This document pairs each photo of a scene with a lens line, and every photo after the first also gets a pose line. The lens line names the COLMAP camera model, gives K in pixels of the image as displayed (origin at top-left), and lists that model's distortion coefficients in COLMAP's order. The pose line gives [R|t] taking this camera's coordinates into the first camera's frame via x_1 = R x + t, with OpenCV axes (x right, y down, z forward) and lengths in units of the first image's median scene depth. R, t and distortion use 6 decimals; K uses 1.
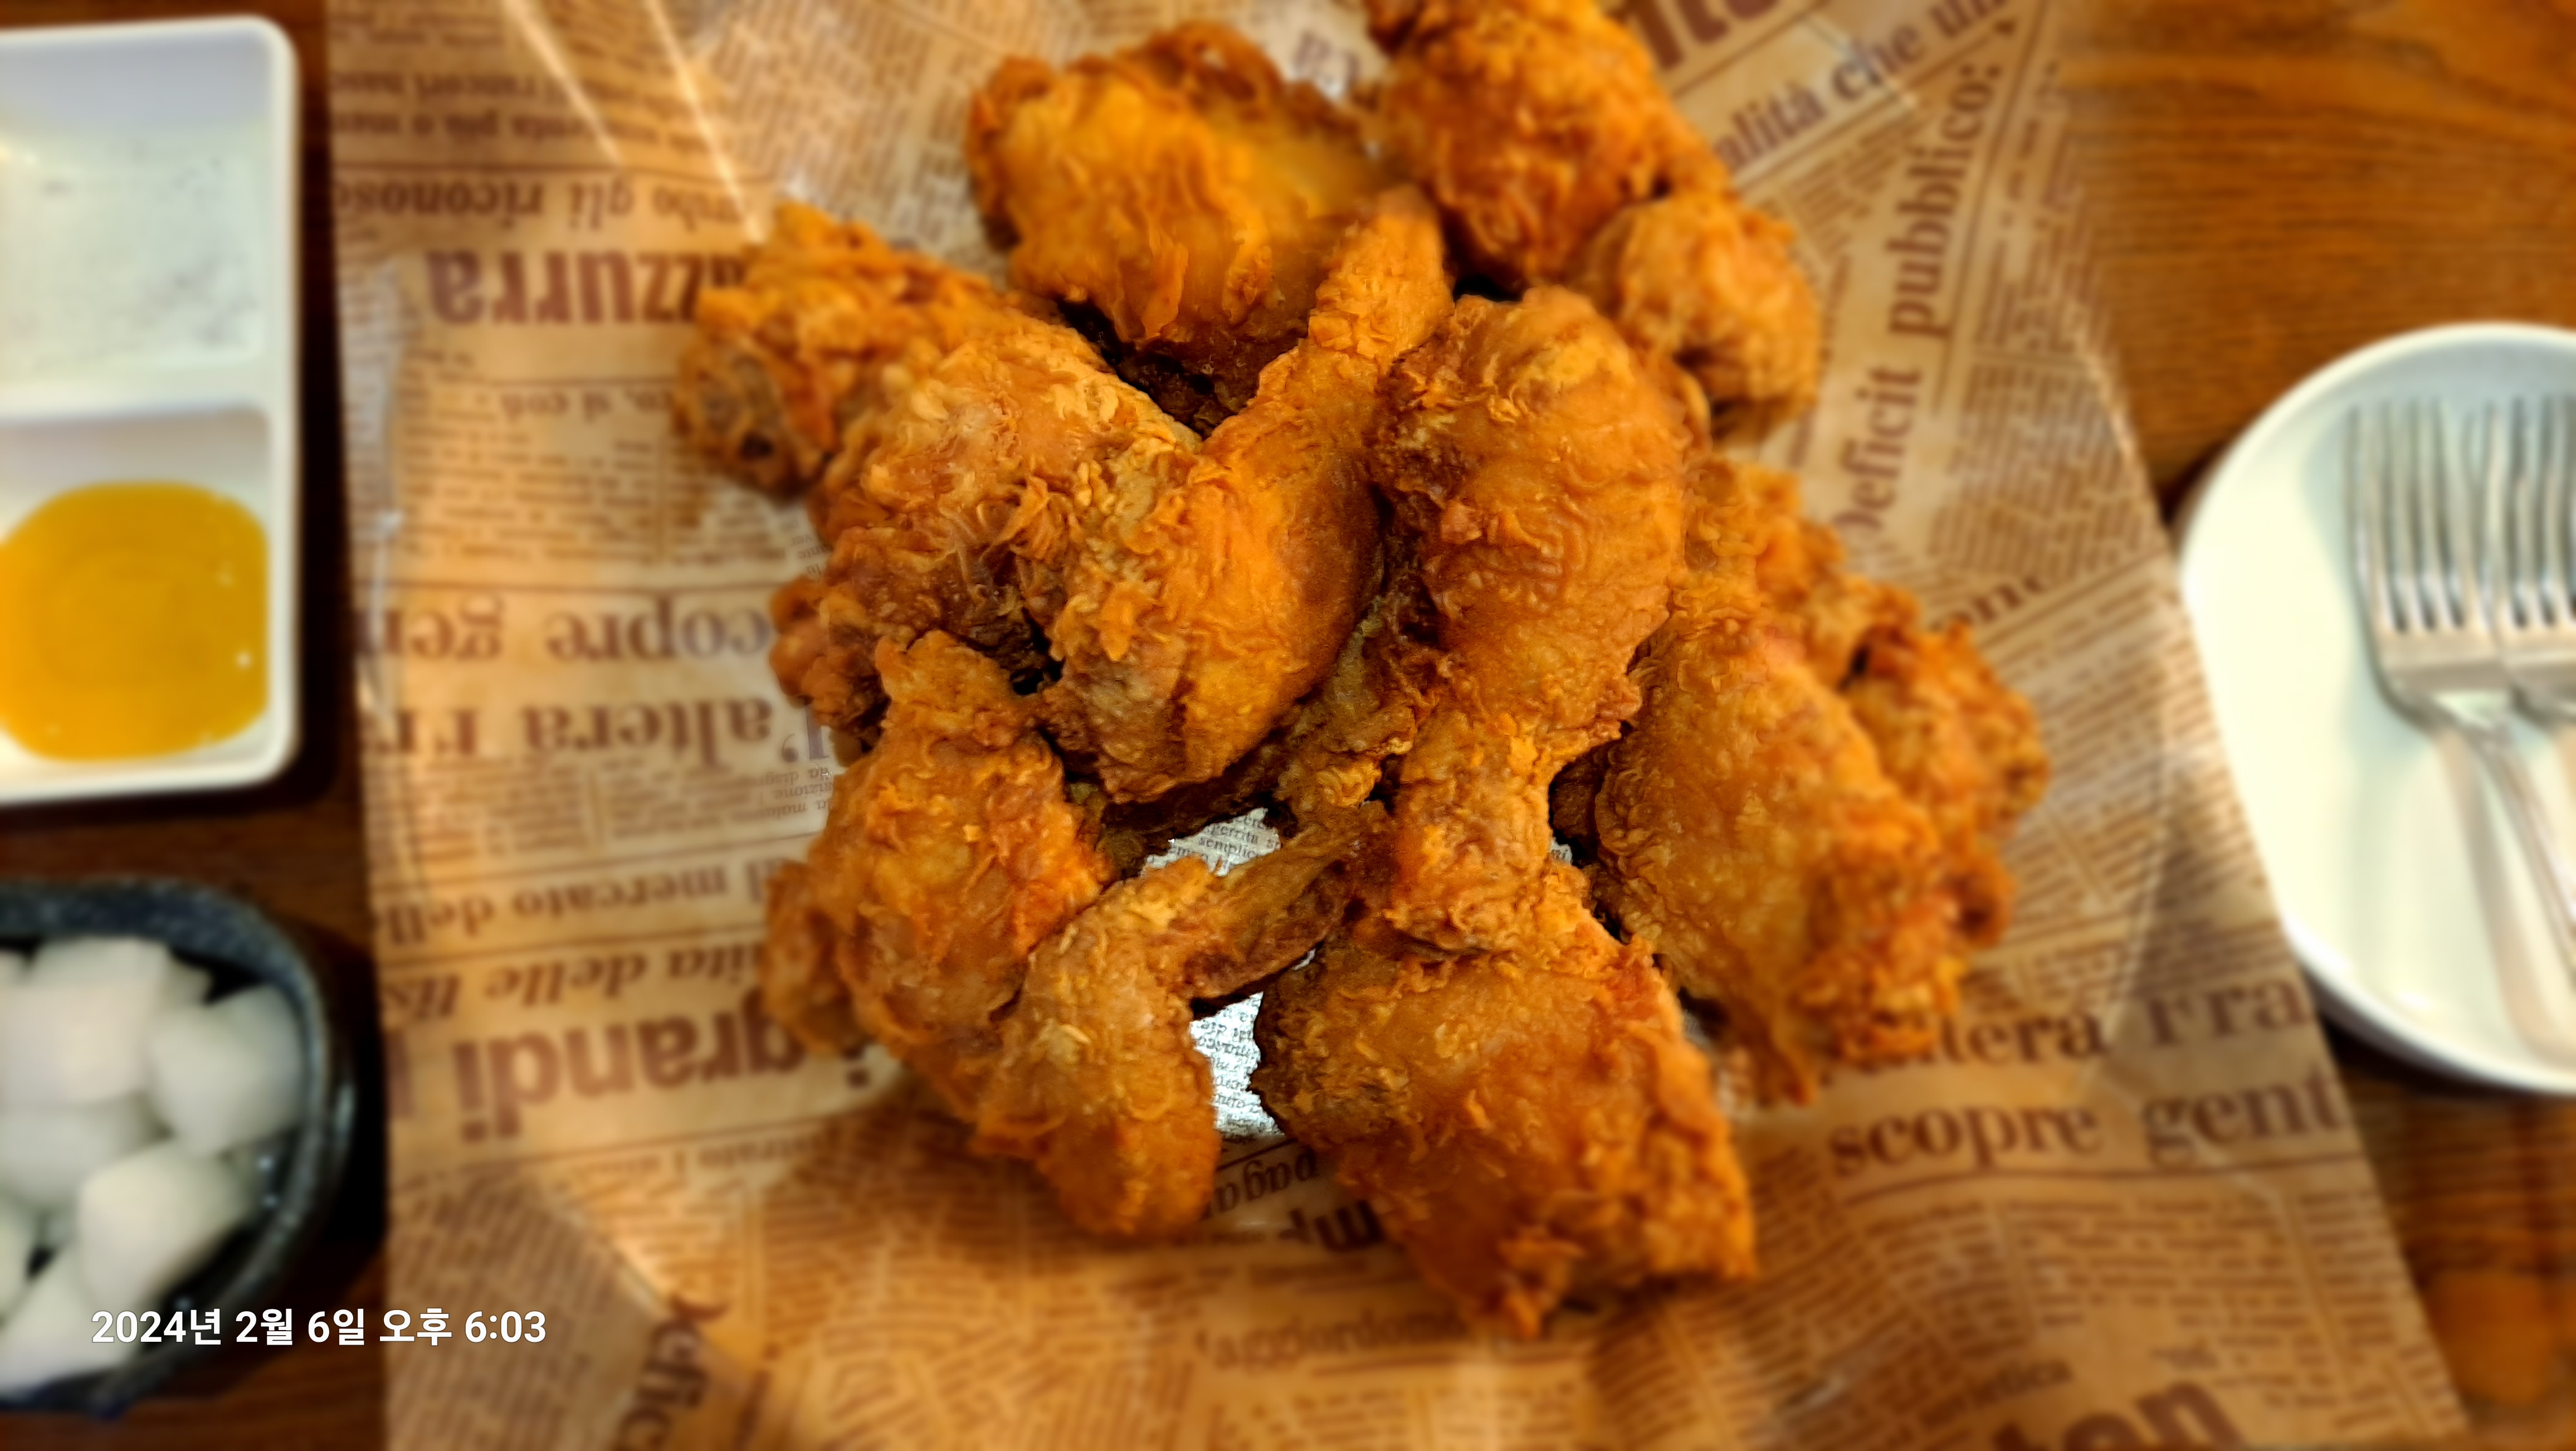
lens RADIAL K [[1985.2, 0, 1287.6], [0, 1985.2, 738.4], [0, 0, 1]] dist [0.134391, -0.194301]
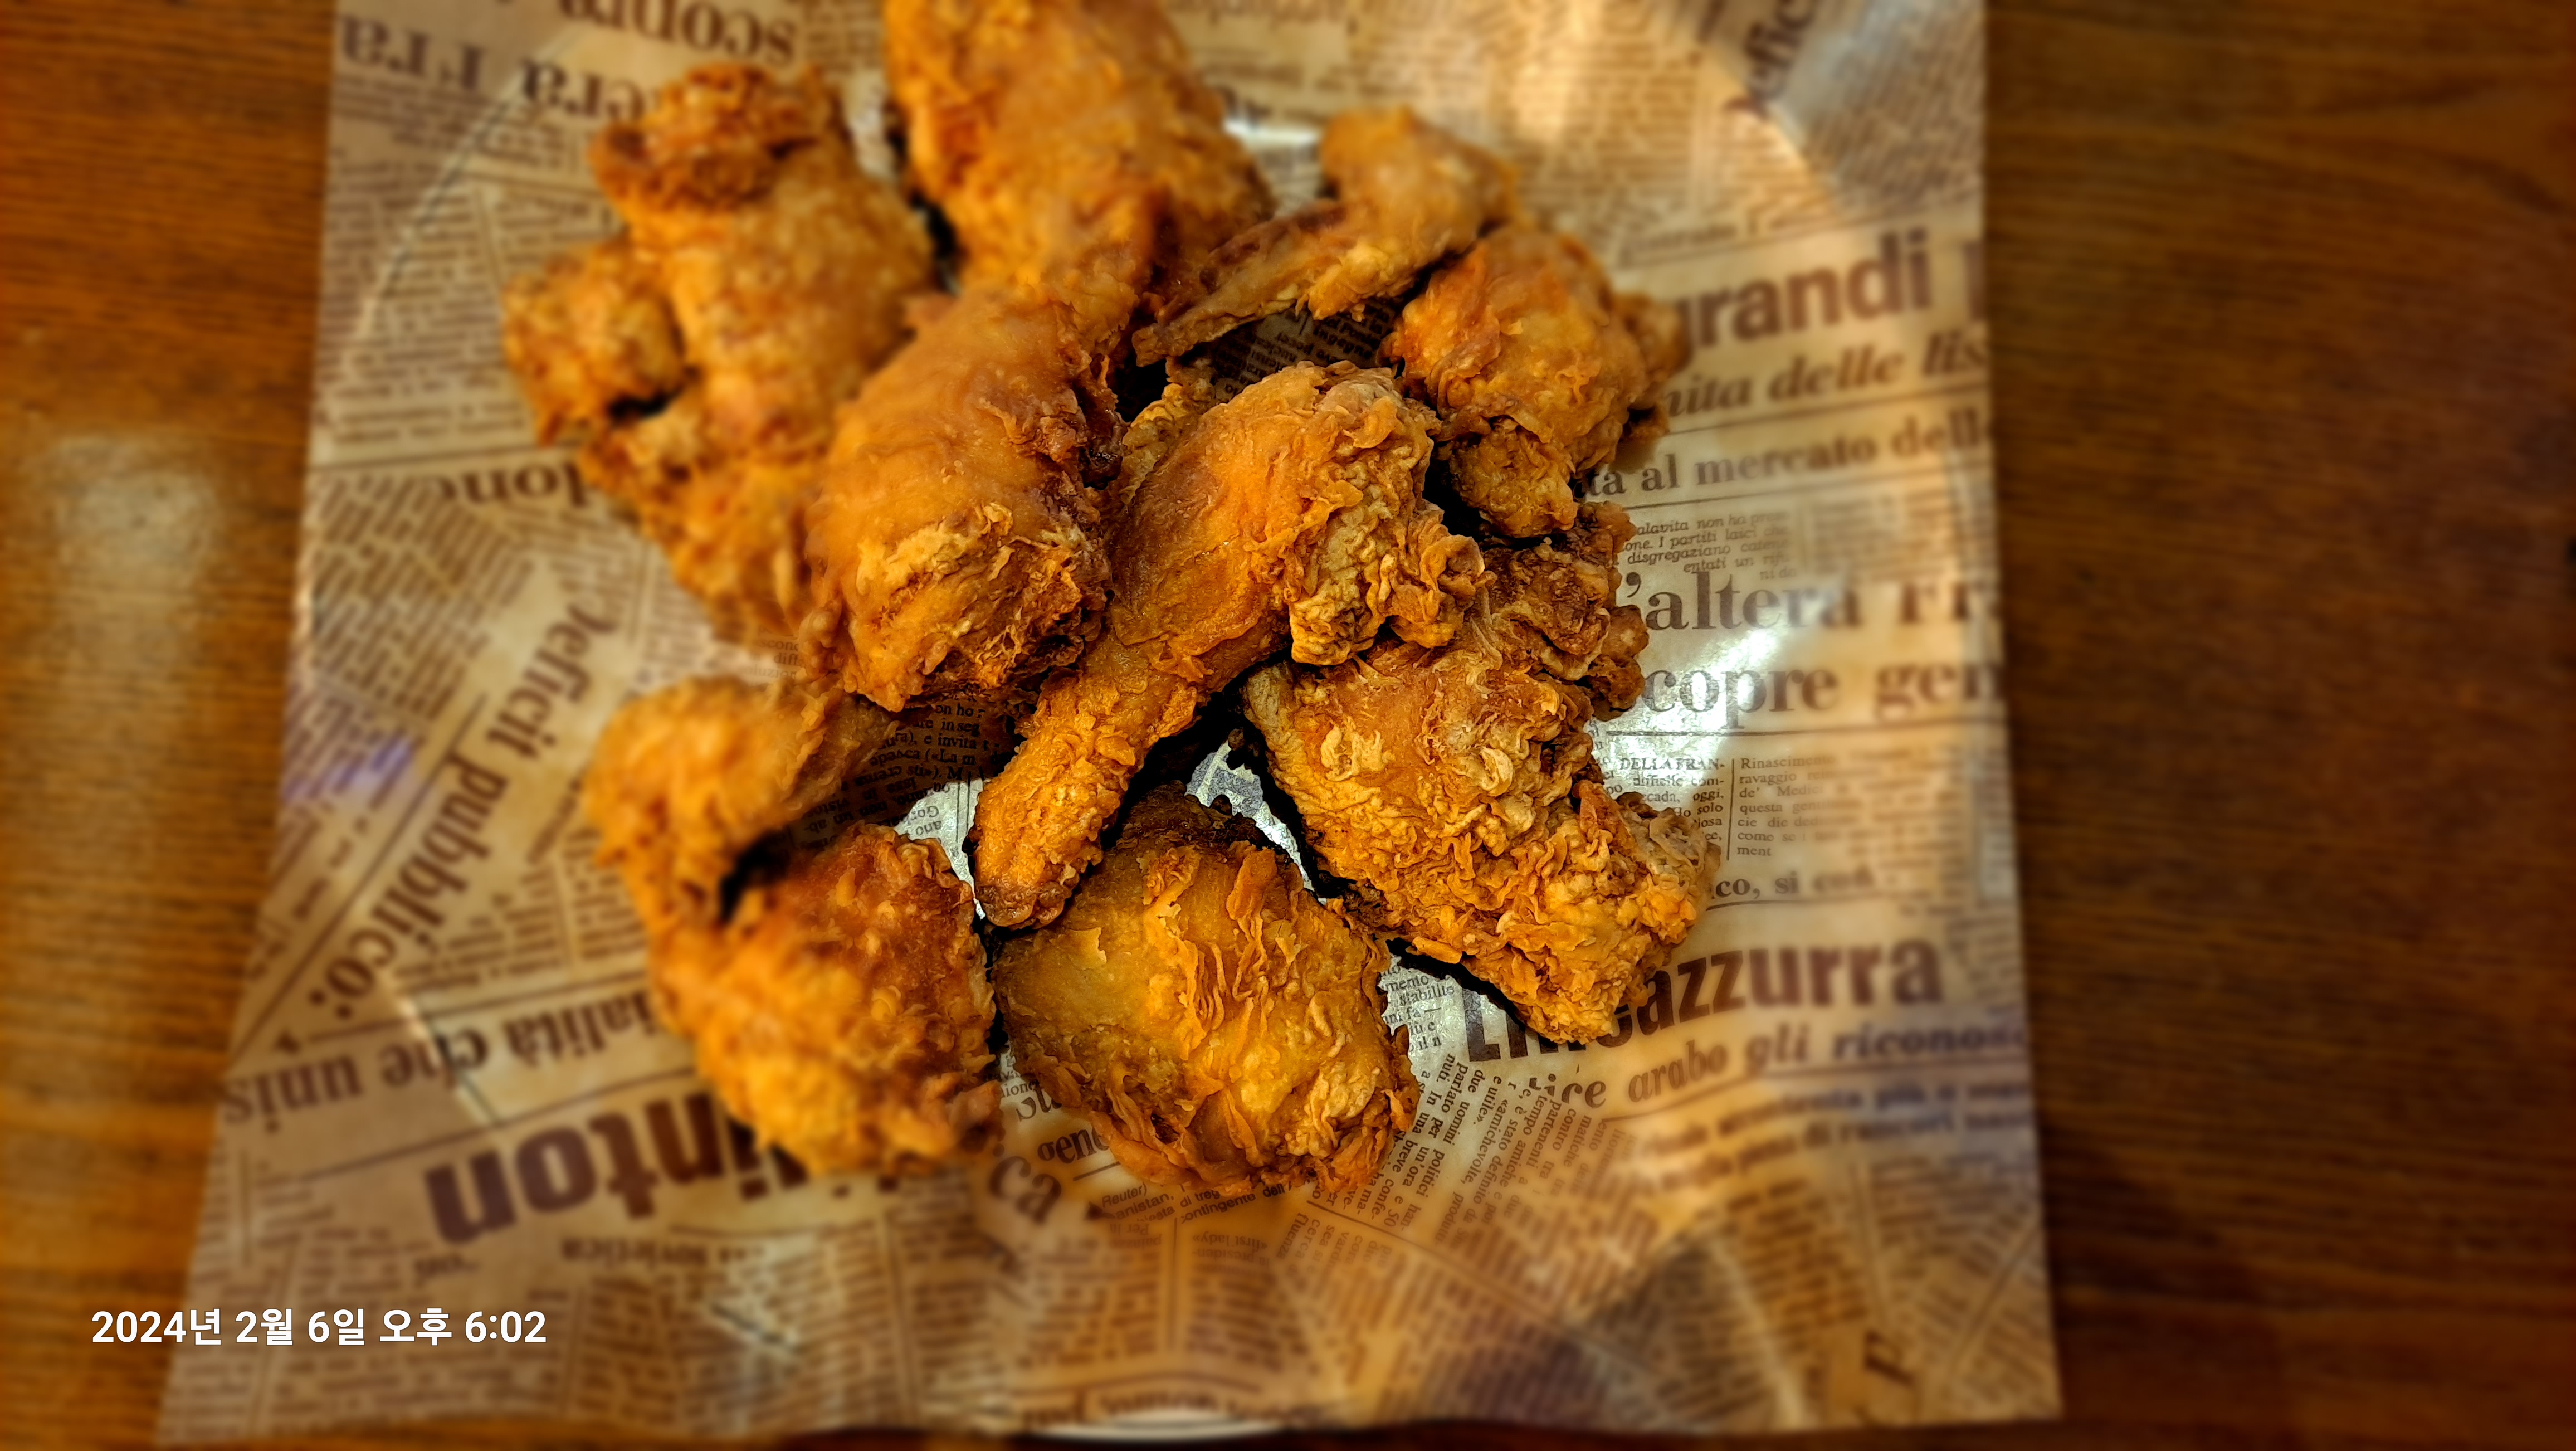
lens RADIAL K [[1985.2, 0, 1287.6], [0, 1985.2, 738.4], [0, 0, 1]] dist [0.134391, -0.194301]
pose [[-0.977439, -0.186552, -0.099053, 0.035204], [0.131720, -0.904965, 0.404583, -0.576866], [-0.165115, 0.382408, 0.909121, 0.054243]]
